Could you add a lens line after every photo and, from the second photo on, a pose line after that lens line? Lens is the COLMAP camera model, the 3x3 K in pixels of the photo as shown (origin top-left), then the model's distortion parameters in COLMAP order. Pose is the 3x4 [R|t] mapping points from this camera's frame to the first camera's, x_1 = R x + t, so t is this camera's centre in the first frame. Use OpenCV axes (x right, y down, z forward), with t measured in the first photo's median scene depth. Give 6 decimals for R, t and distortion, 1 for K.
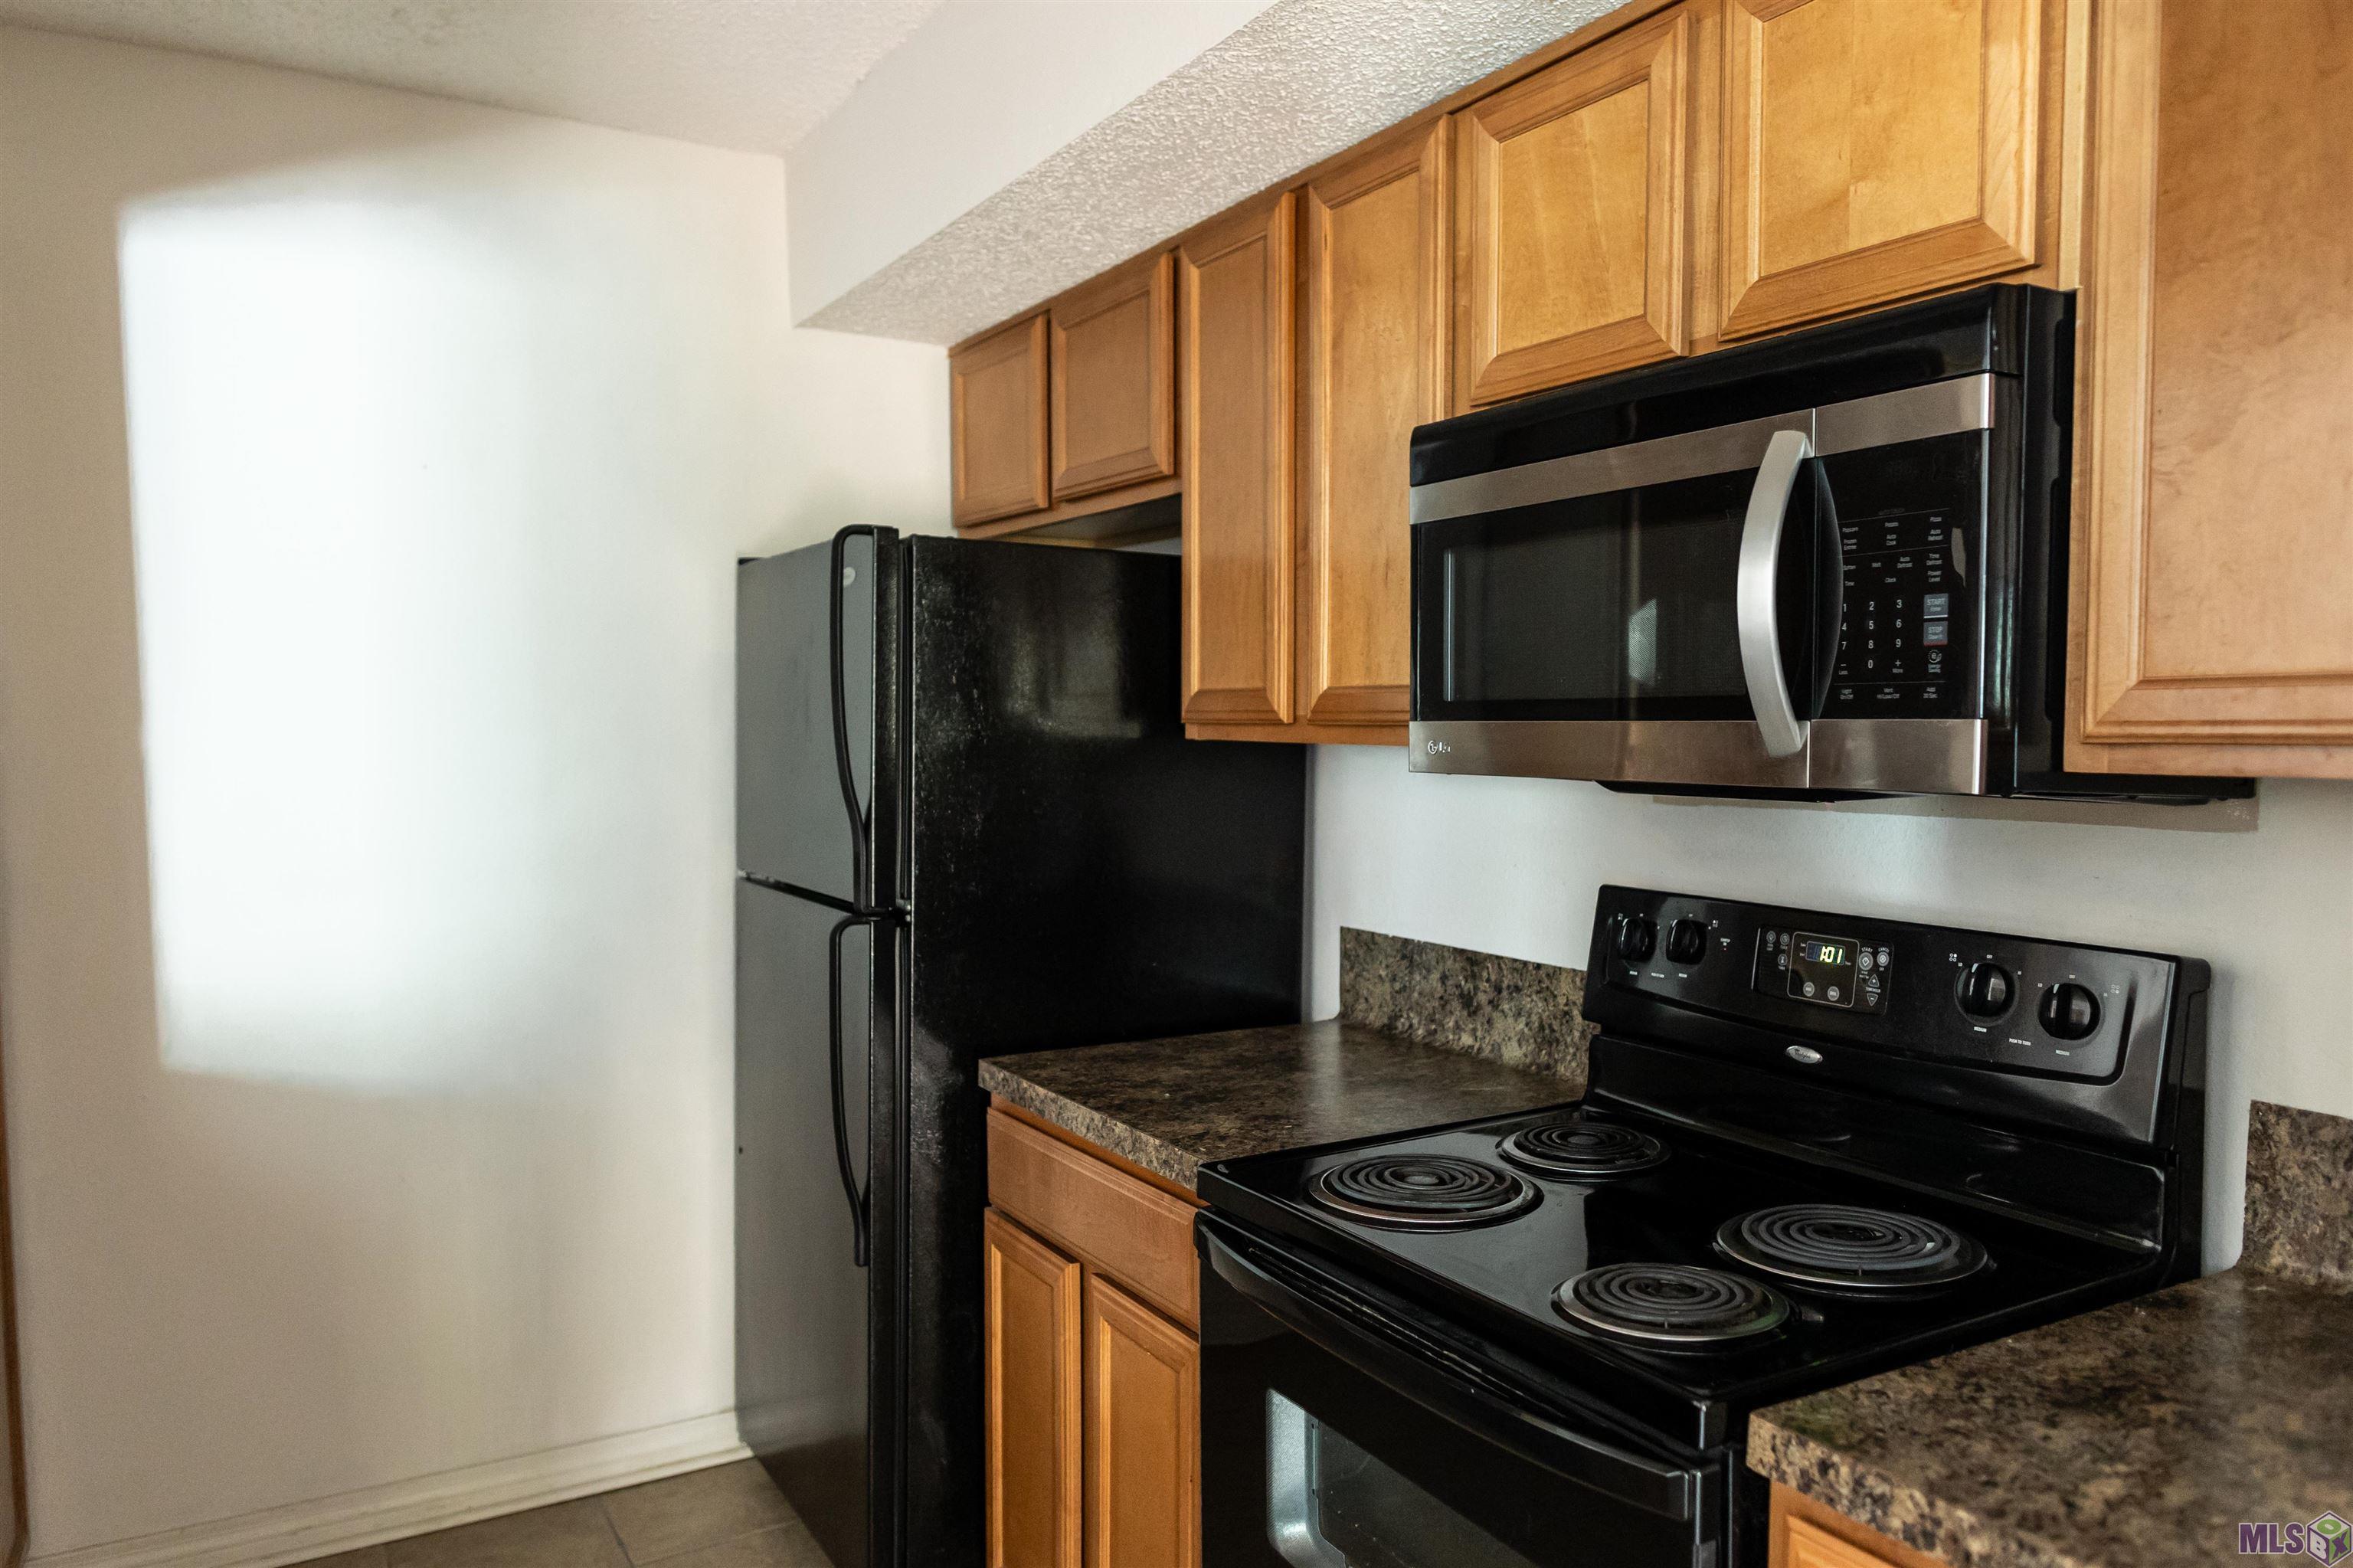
lens RADIAL K [[1717.9, 0, 1176.5], [0, 1717.9, 784.0], [0, 0, 1]] dist [0.005363, 0.002511]
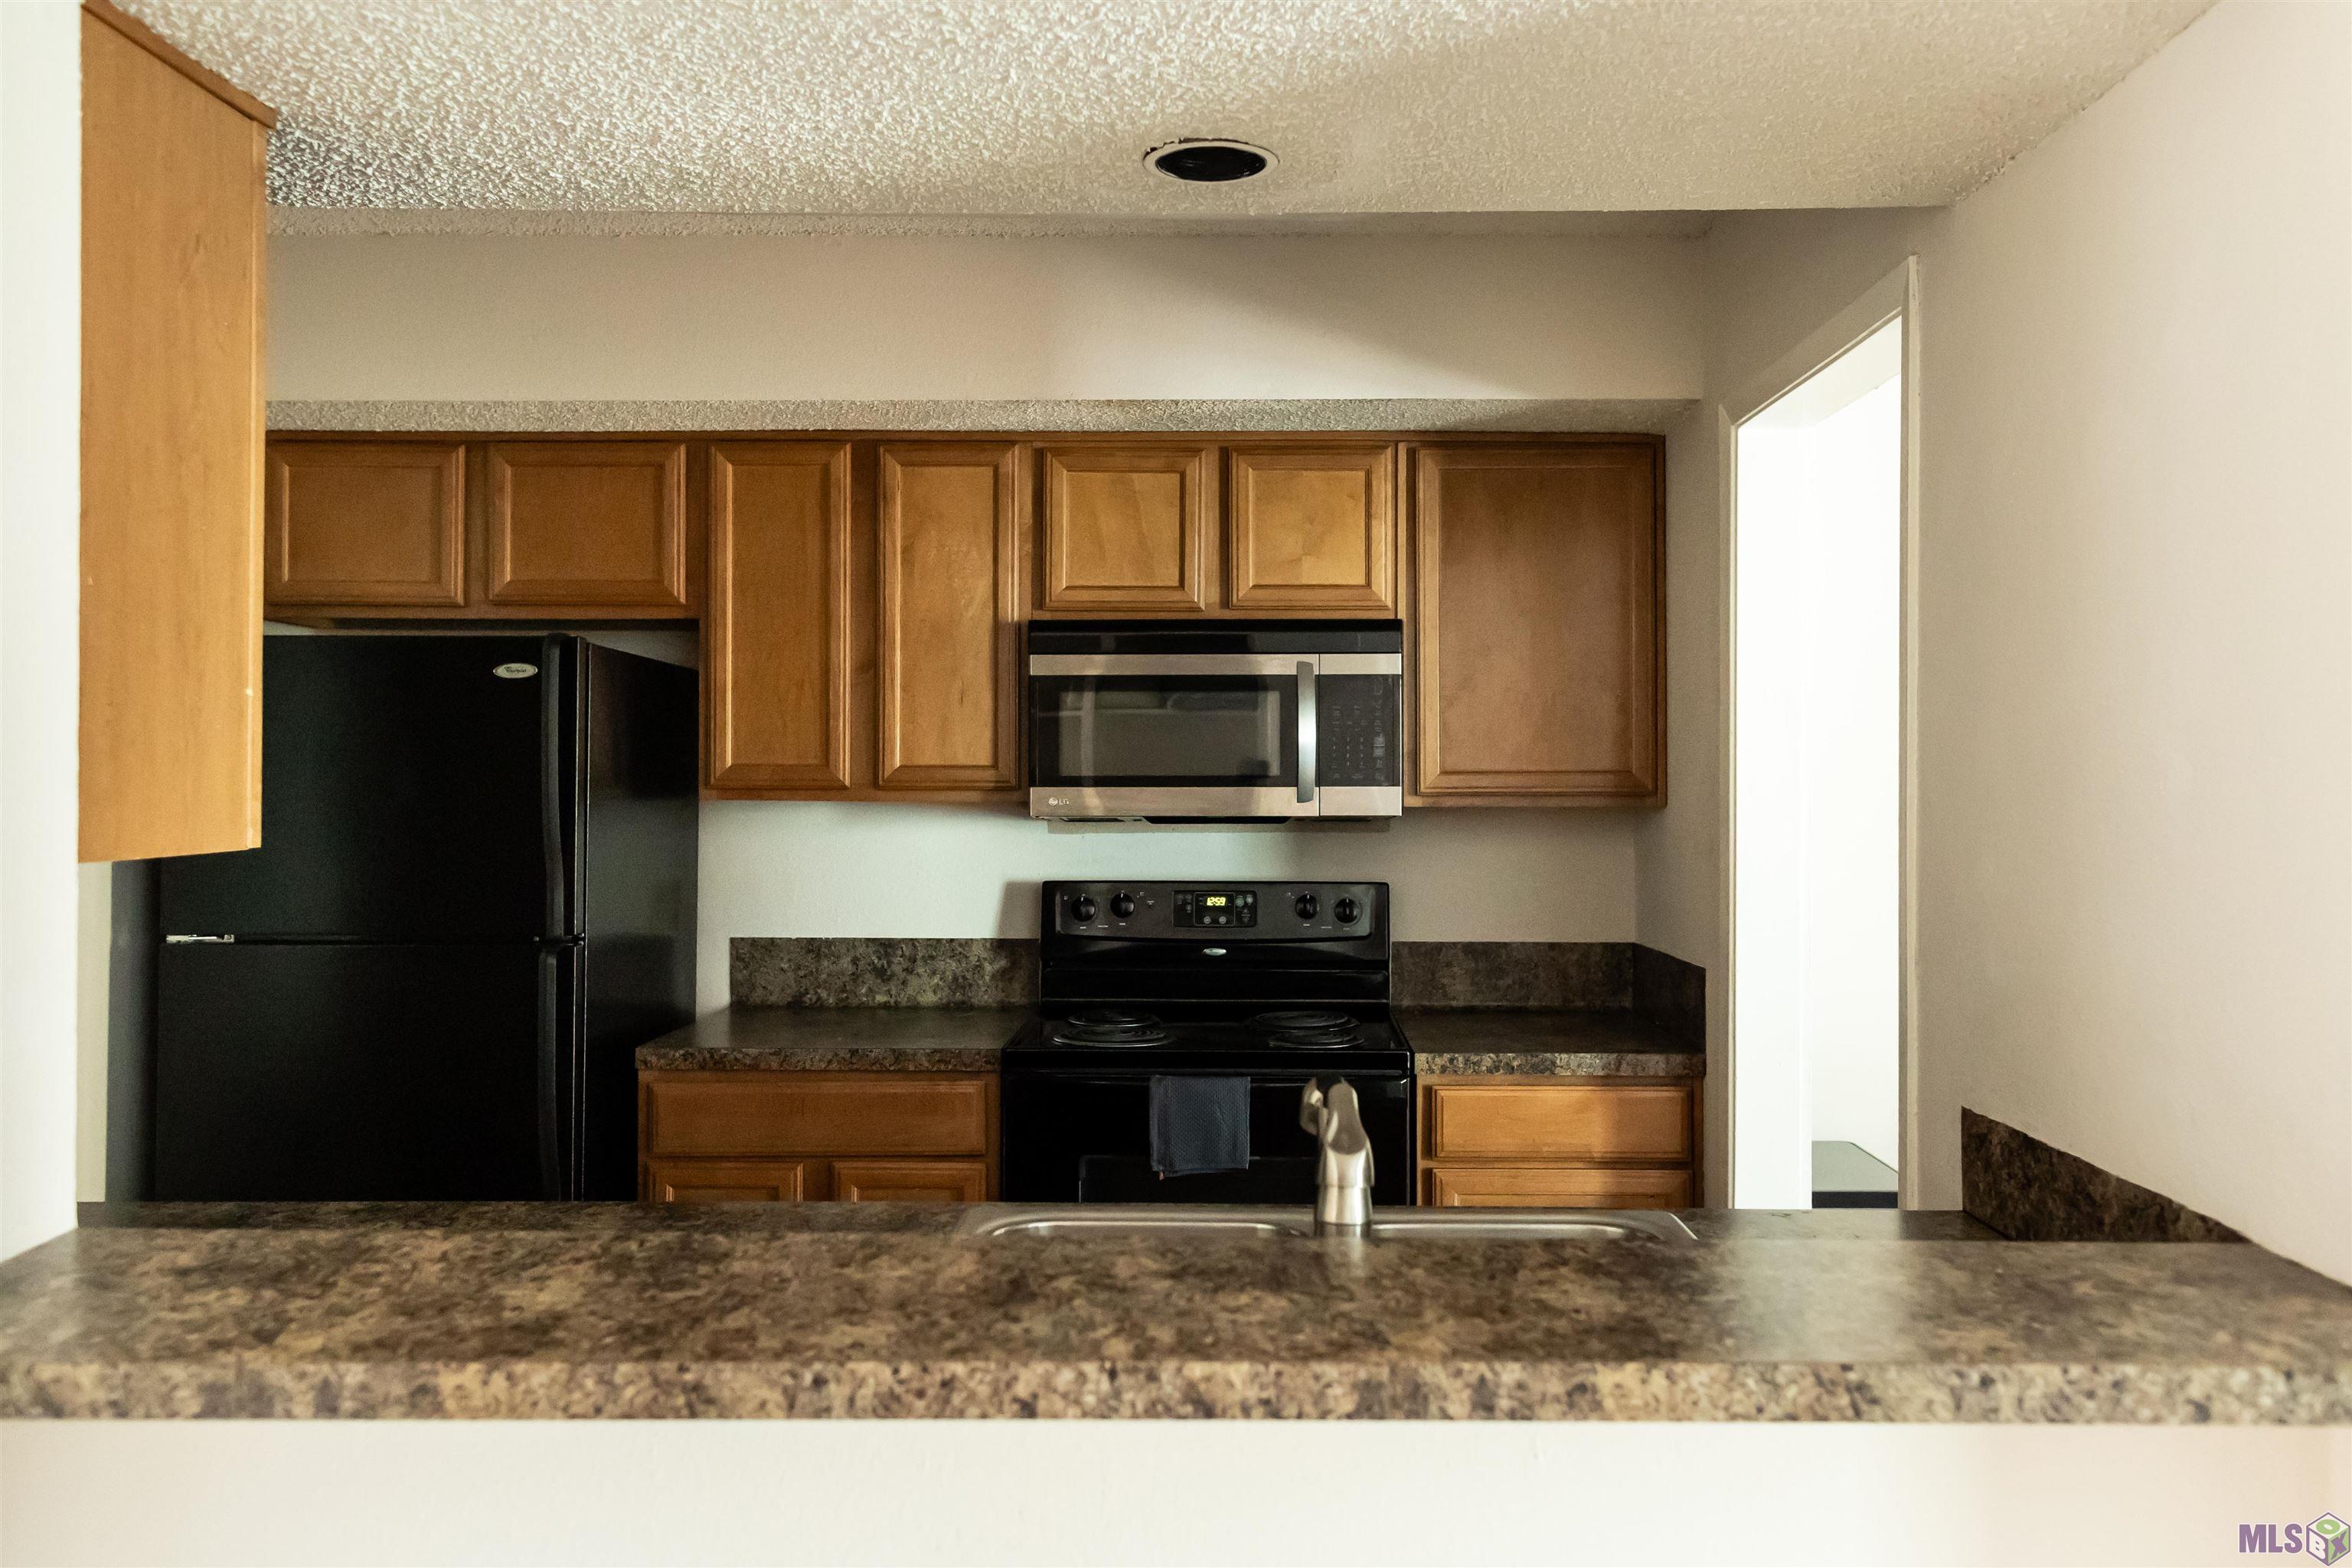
lens RADIAL K [[1717.2, 0, 1176.0], [0, 1717.2, 784.0], [0, 0, 1]] dist [0.005363, 0.002511]
pose [[0.509004, 0.013538, 0.860657, -1.070788], [0.030888, 0.998945, -0.033981, 0.020093], [-0.860210, 0.043881, 0.508049, -0.009033]]
